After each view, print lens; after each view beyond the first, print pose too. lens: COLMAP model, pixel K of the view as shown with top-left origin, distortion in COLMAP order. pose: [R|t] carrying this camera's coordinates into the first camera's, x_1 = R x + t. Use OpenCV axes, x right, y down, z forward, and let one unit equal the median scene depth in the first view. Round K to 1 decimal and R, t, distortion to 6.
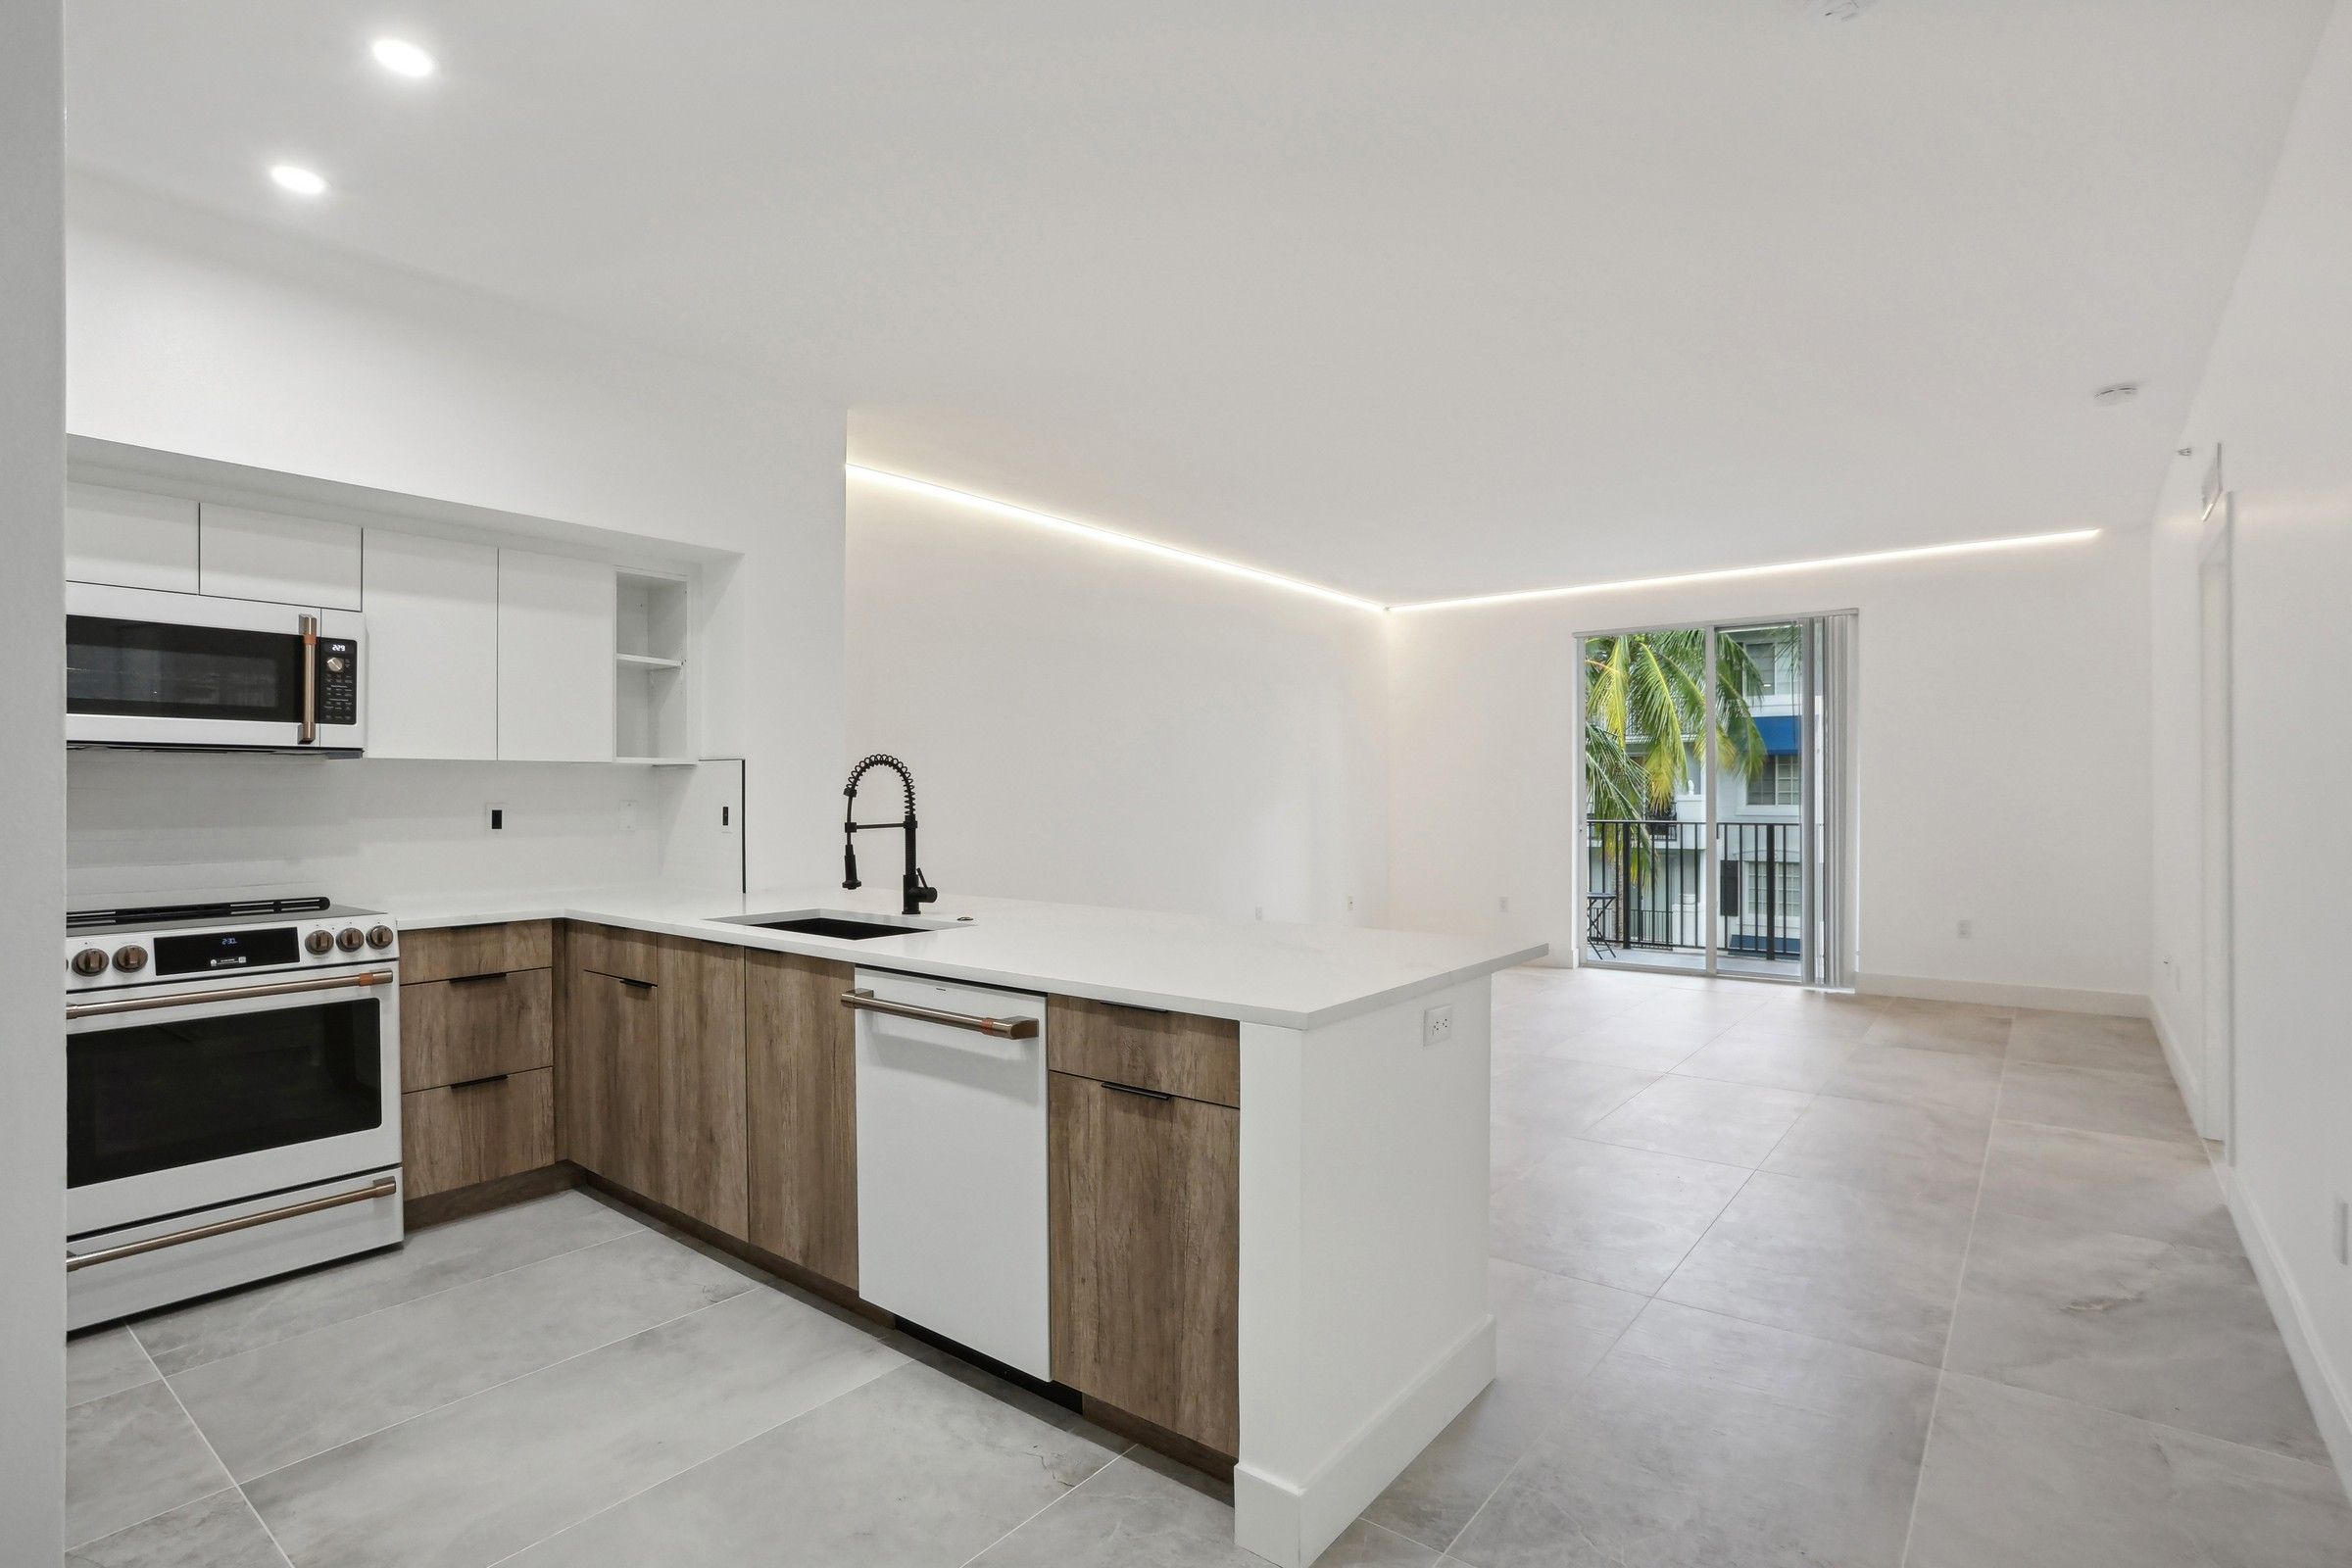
lens RADIAL K [[1148.6, 0, 1176.0], [0, 1148.6, 784.0], [0, 0, 1]] dist [-0.022355, -0.000305]
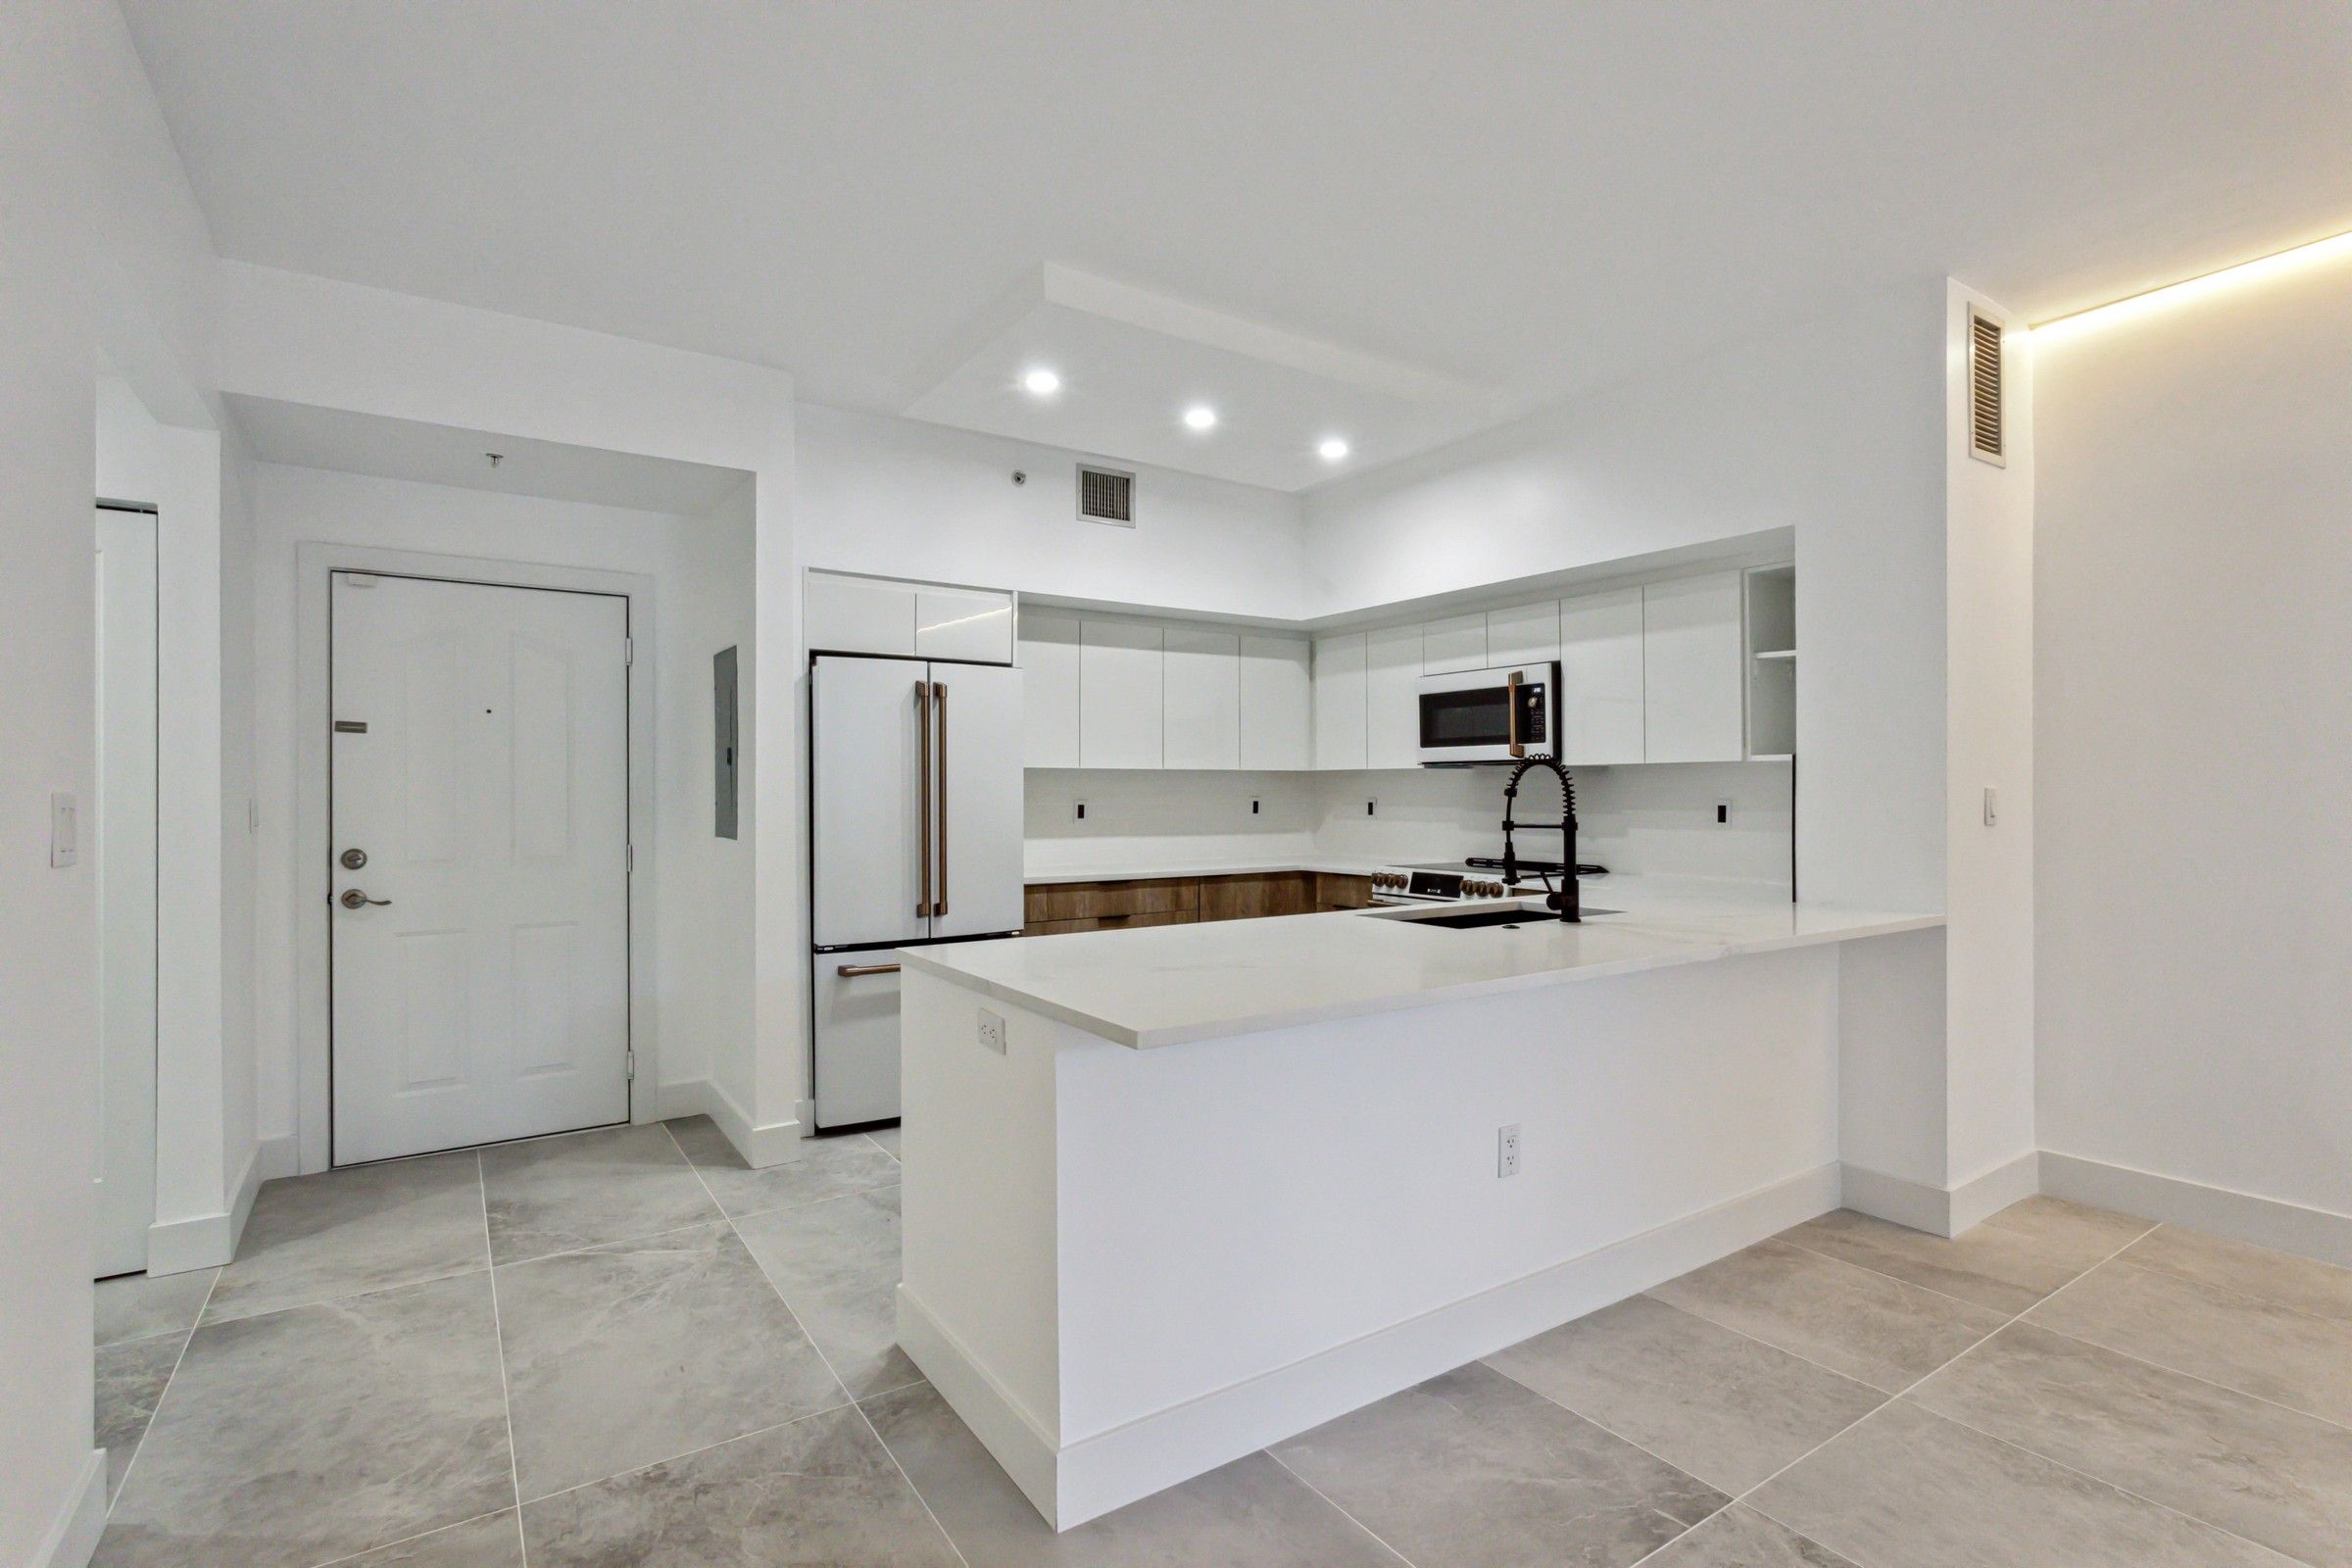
lens RADIAL K [[1123.2, 0, 1172.3], [0, 1123.2, 785.7], [0, 0, 1]] dist [-0.001680, -0.000289]
pose [[-0.323407, -0.000109, -0.946260, 0.772370], [0.011741, 0.999923, -0.004128, 0.001932], [0.946187, -0.012445, -0.323381, 1.036659]]
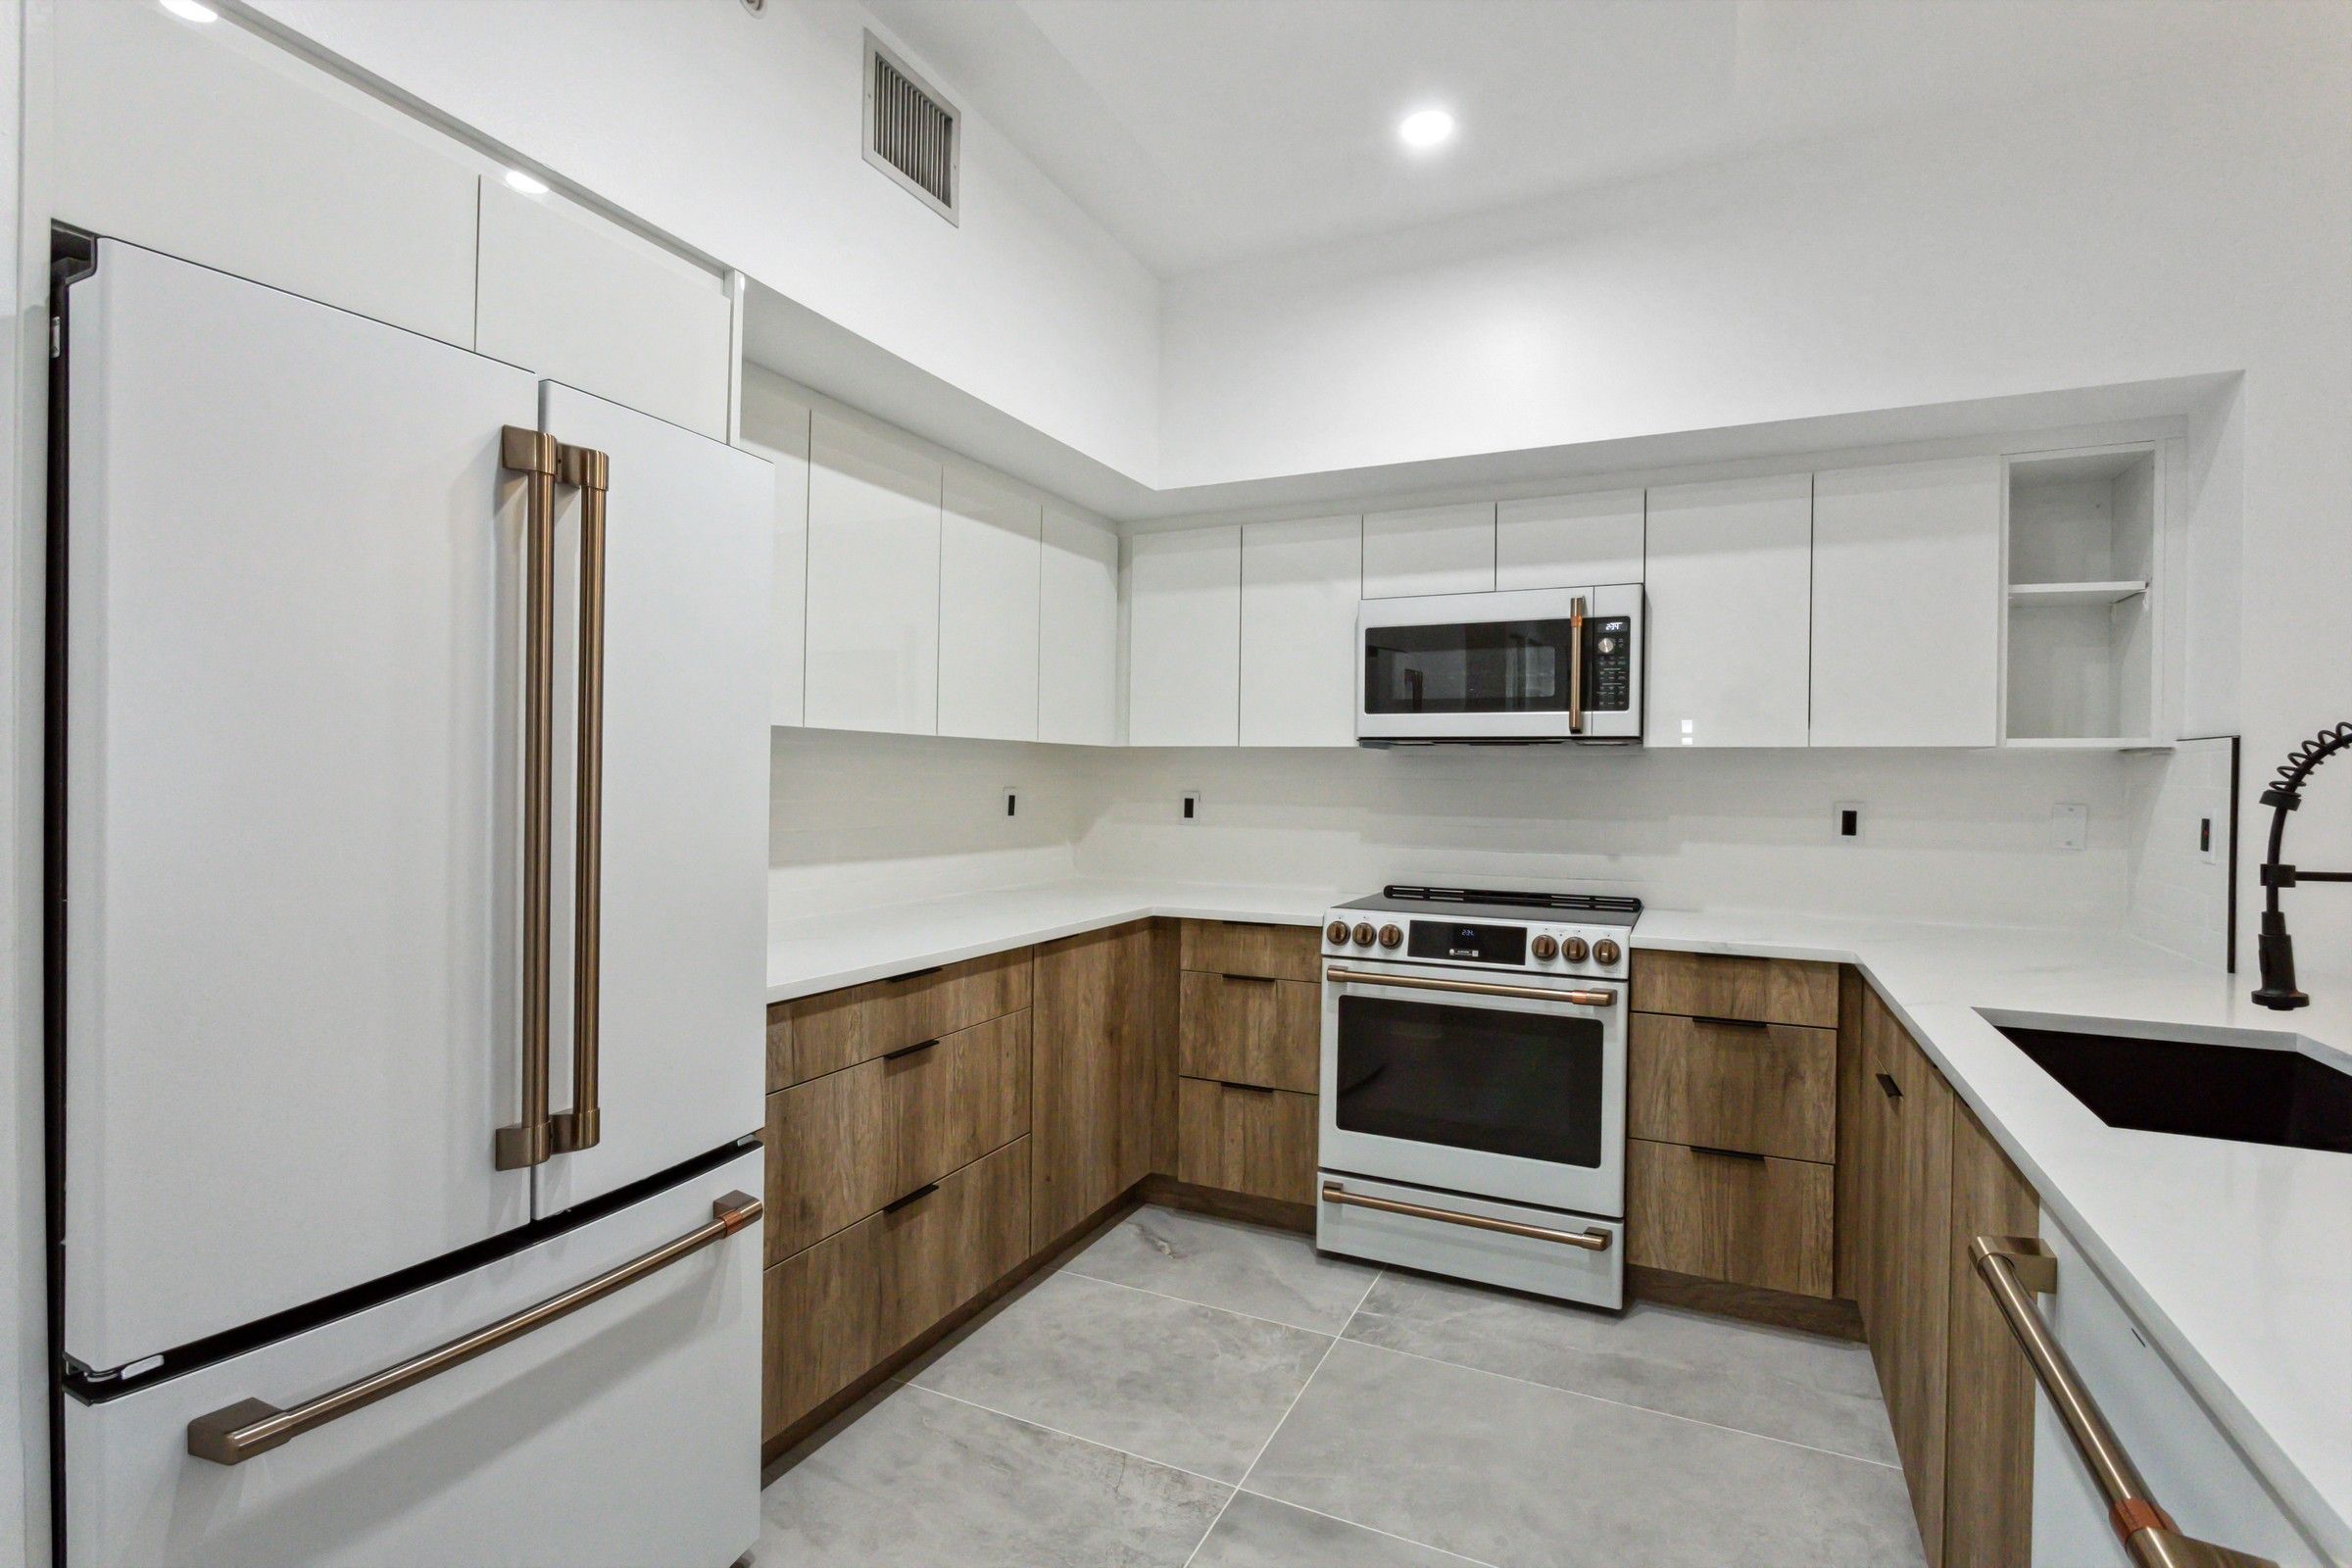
lens RADIAL K [[1115.2, 0, 1167.1], [0, 1115.2, 778.6], [0, 0, 1]] dist [-0.006155, 0.000119]
pose [[0.202665, 0.006249, -0.979228, 0.066596], [-0.003864, 0.999977, 0.005581, -0.001963], [0.979240, 0.002652, 0.202685, 0.476961]]
